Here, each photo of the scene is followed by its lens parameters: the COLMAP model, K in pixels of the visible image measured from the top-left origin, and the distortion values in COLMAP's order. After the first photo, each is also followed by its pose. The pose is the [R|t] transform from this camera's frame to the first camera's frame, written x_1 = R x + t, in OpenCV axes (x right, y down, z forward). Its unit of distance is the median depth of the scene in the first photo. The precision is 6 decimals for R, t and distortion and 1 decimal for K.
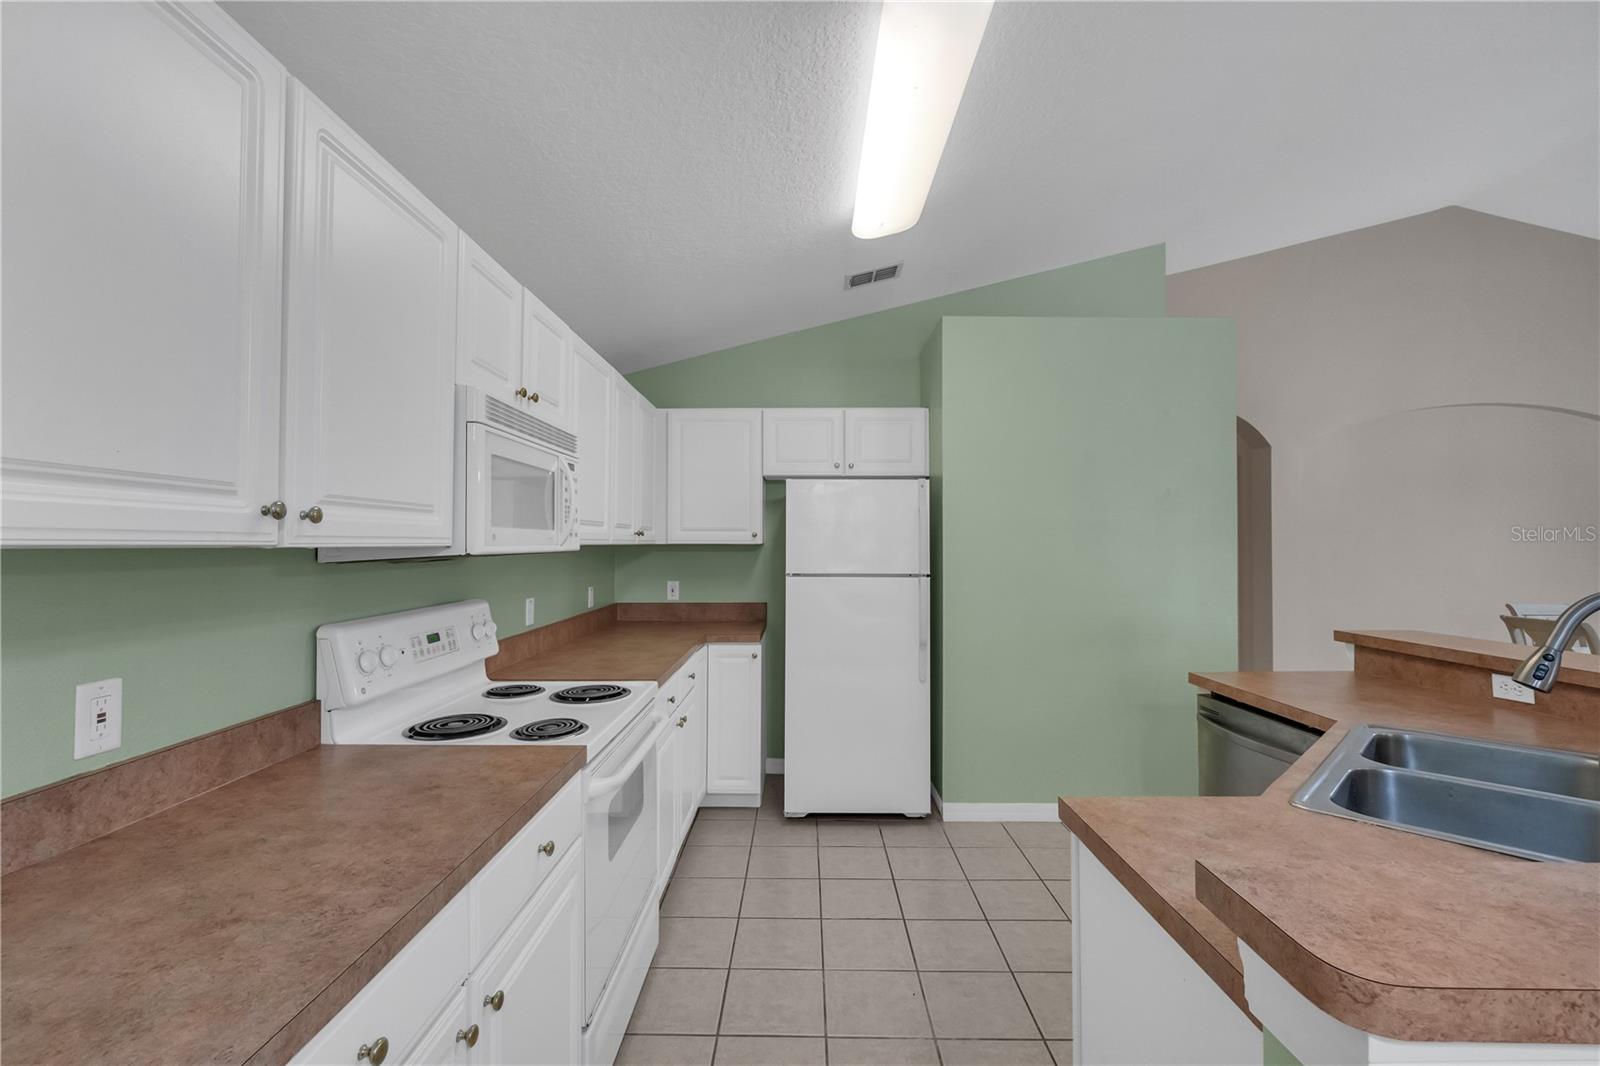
lens RADIAL K [[697.7, 0, 793.3], [0, 697.7, 537.1], [0, 0, 1]] dist [0.000987, 0.000790]
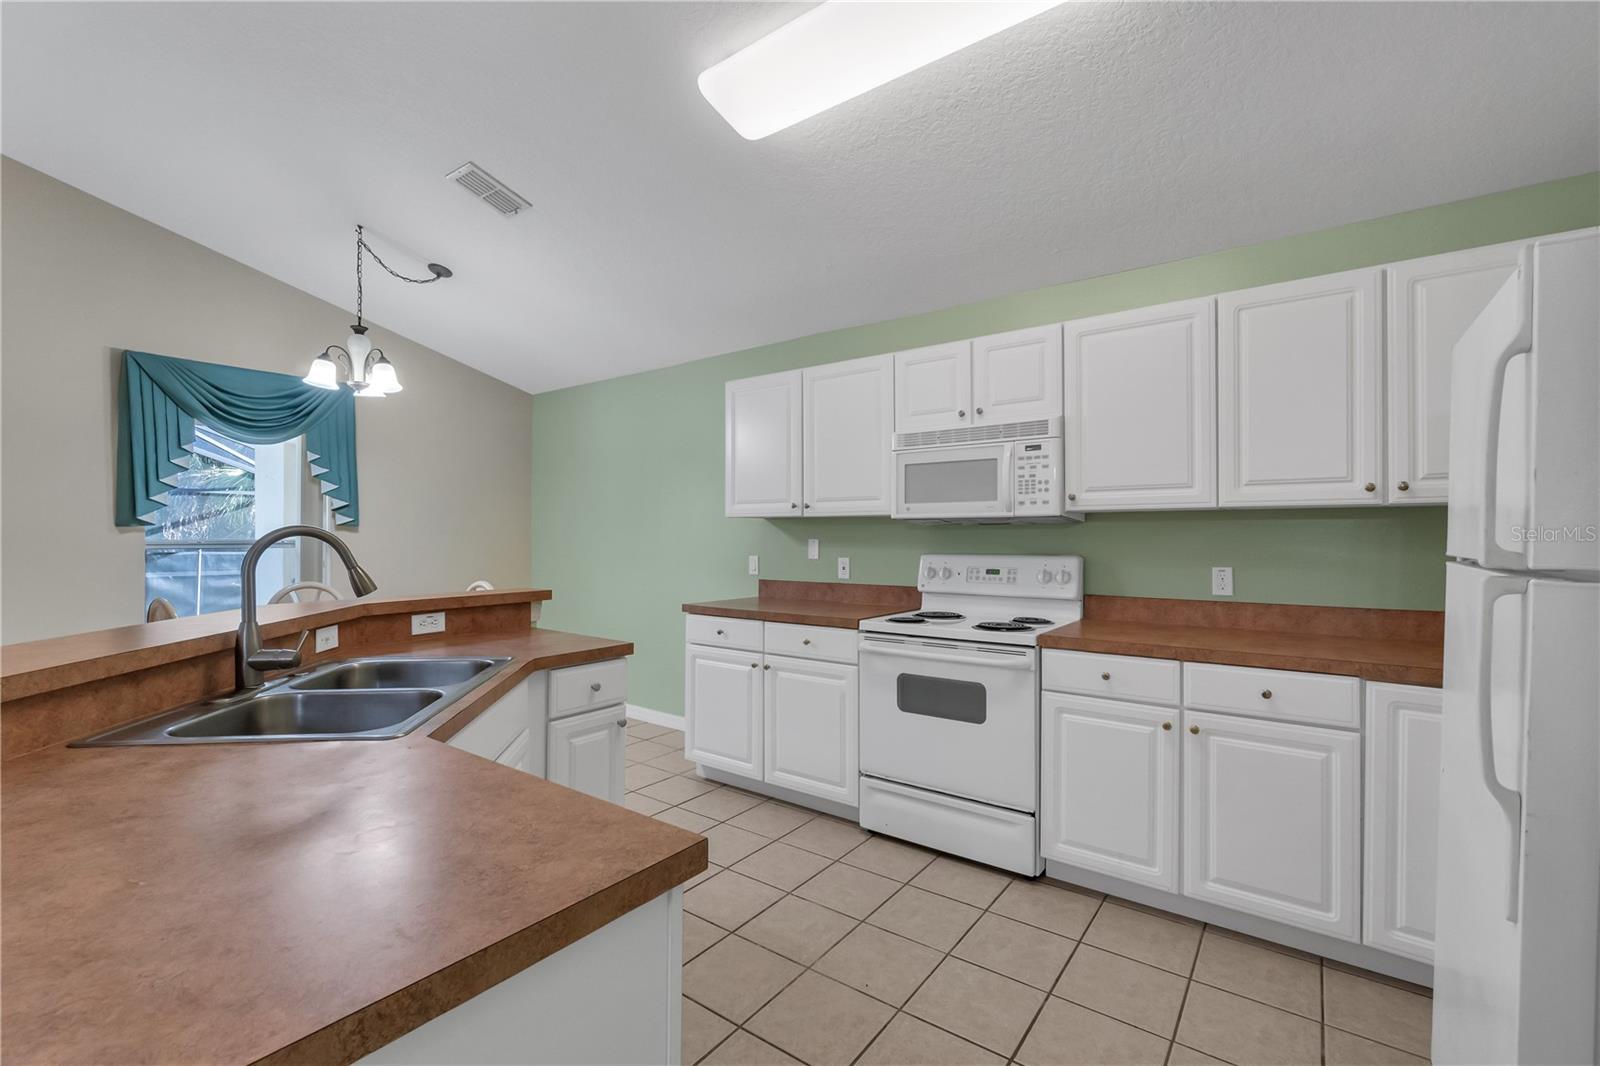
lens RADIAL K [[695.8, 0, 797.9], [0, 695.8, 526.3], [0, 0, 1]] dist [-0.006657, -0.000116]
pose [[-0.589567, -0.010667, -0.807649, 1.020588], [0.006276, 0.999822, -0.017787, 0.063242], [0.807695, -0.015555, -0.589395, 1.543725]]
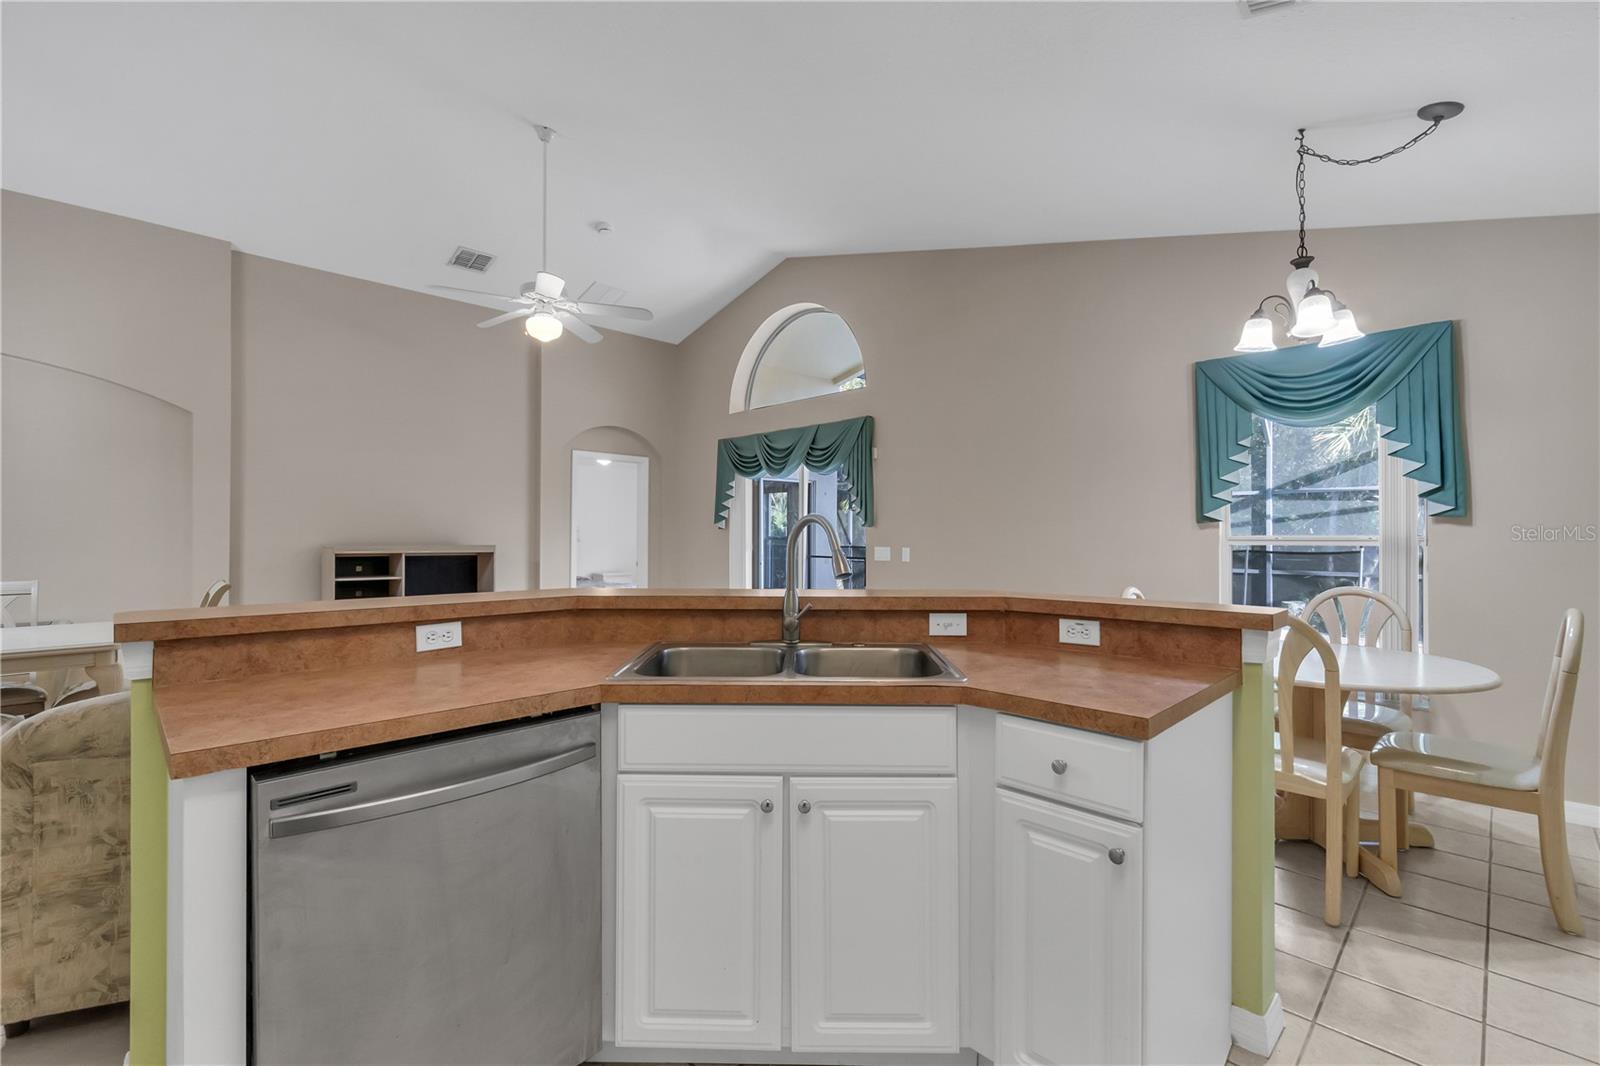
lens RADIAL K [[695.8, 0, 799.0], [0, 695.8, 535.5], [0, 0, 1]] dist [-0.006657, -0.000116]
pose [[-0.705826, 0.000144, 0.708385, 0.024283], [-0.008300, 0.999930, -0.008474, 0.082531], [-0.708337, -0.011861, -0.705775, 1.282488]]
